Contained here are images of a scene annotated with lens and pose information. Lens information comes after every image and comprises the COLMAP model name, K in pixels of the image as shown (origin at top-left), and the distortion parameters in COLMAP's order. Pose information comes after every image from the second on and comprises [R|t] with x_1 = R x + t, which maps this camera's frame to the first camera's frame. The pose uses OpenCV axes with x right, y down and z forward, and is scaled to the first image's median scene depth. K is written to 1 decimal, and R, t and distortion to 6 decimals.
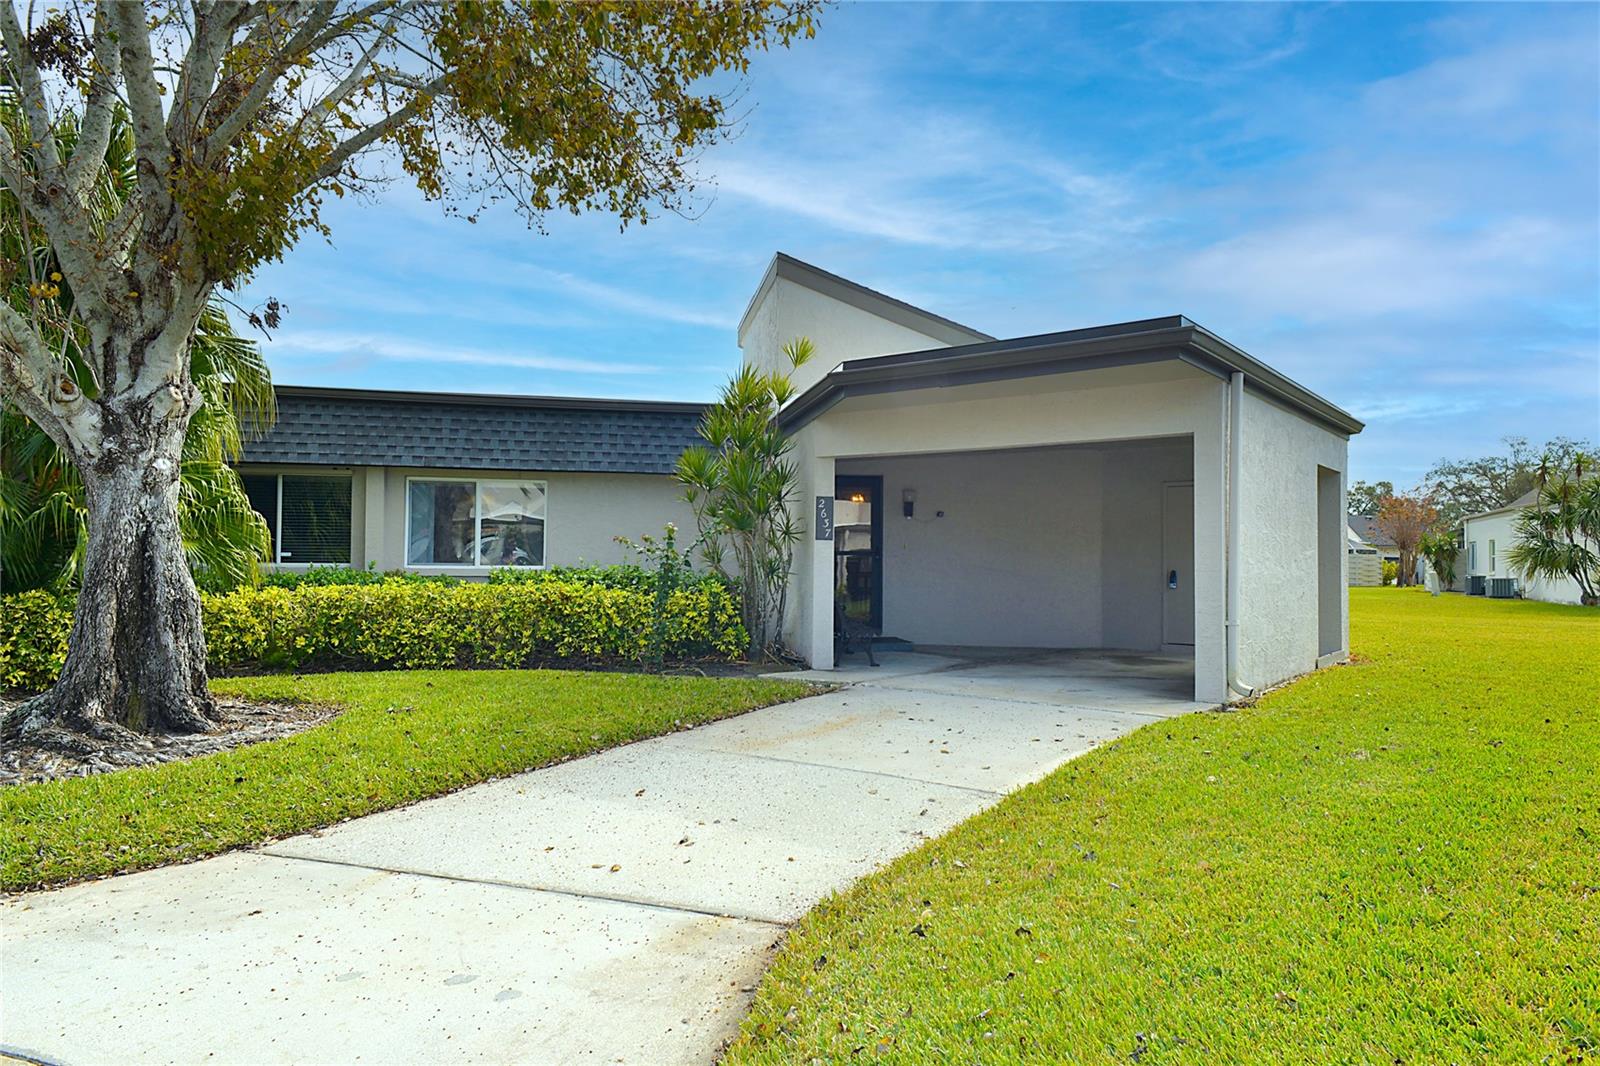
lens RADIAL K [[1109.5, 0, 805.9], [0, 1109.5, 499.5], [0, 0, 1]] dist [0.002796, 0.003923]
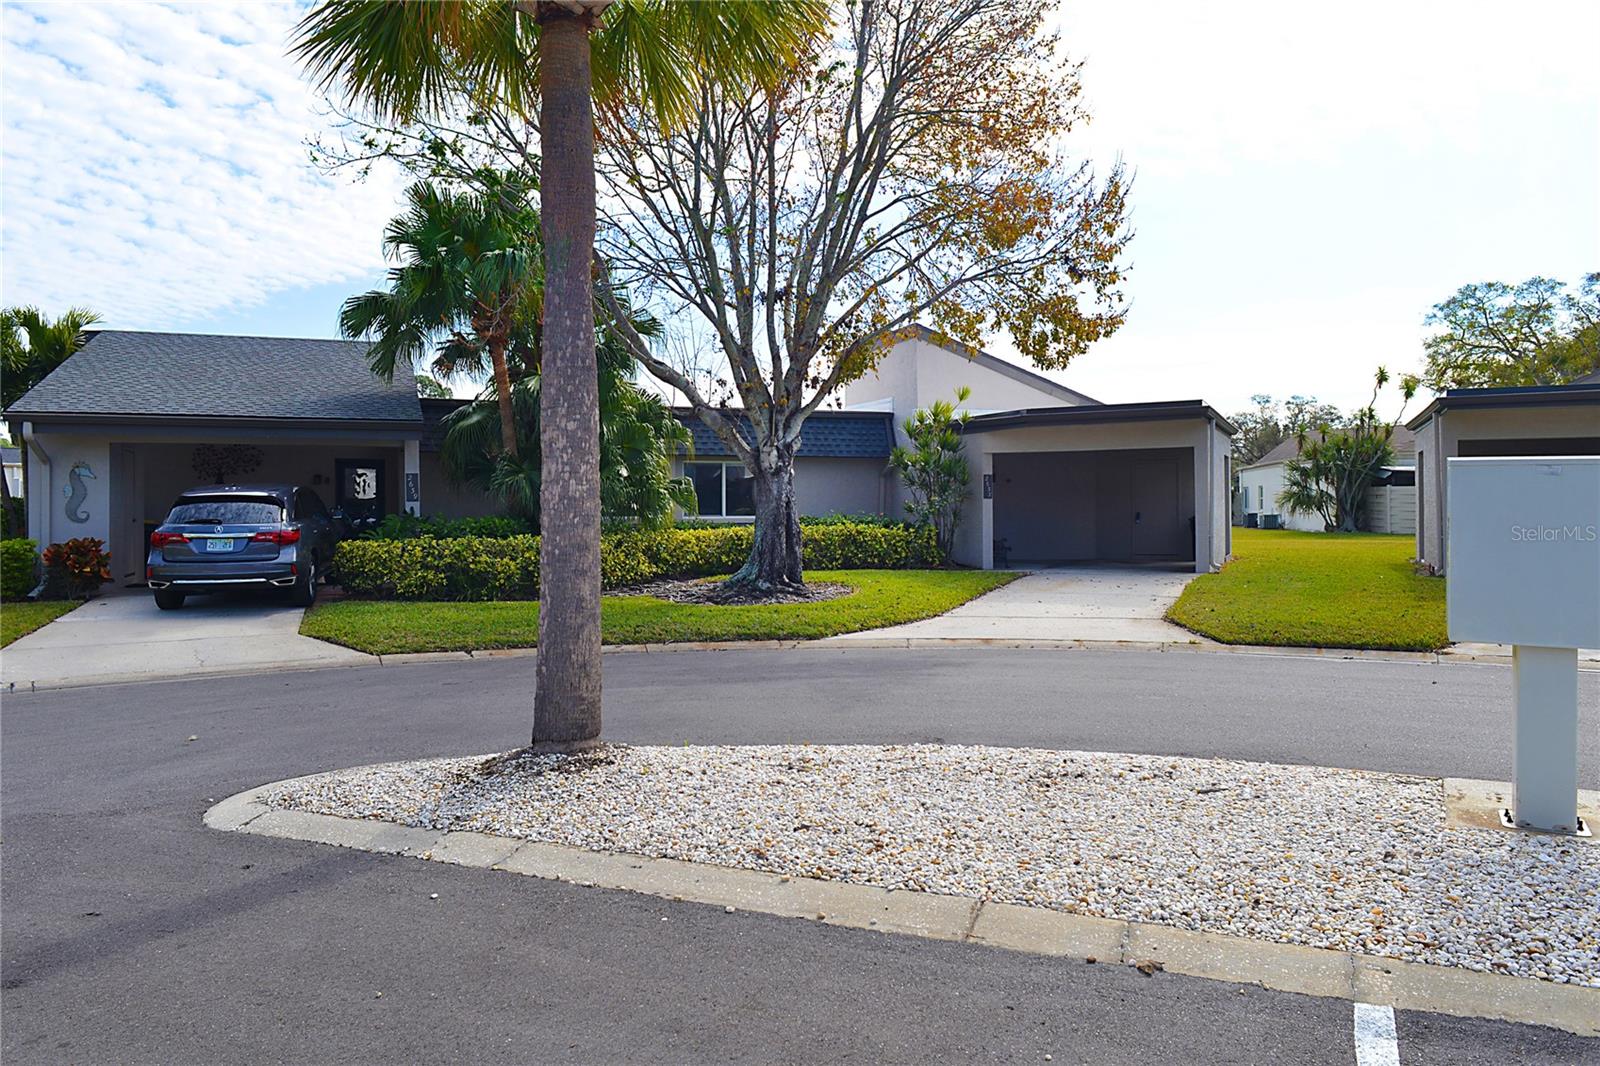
lens RADIAL K [[1122.3, 0, 803.0], [0, 1122.3, 498.0], [0, 0, 1]] dist [0.005462, -0.001197]
pose [[0.981801, -0.013148, 0.189458, -0.236326], [0.004251, 0.998872, 0.047289, -0.020284], [-0.189867, -0.045623, 0.980749, -0.290438]]
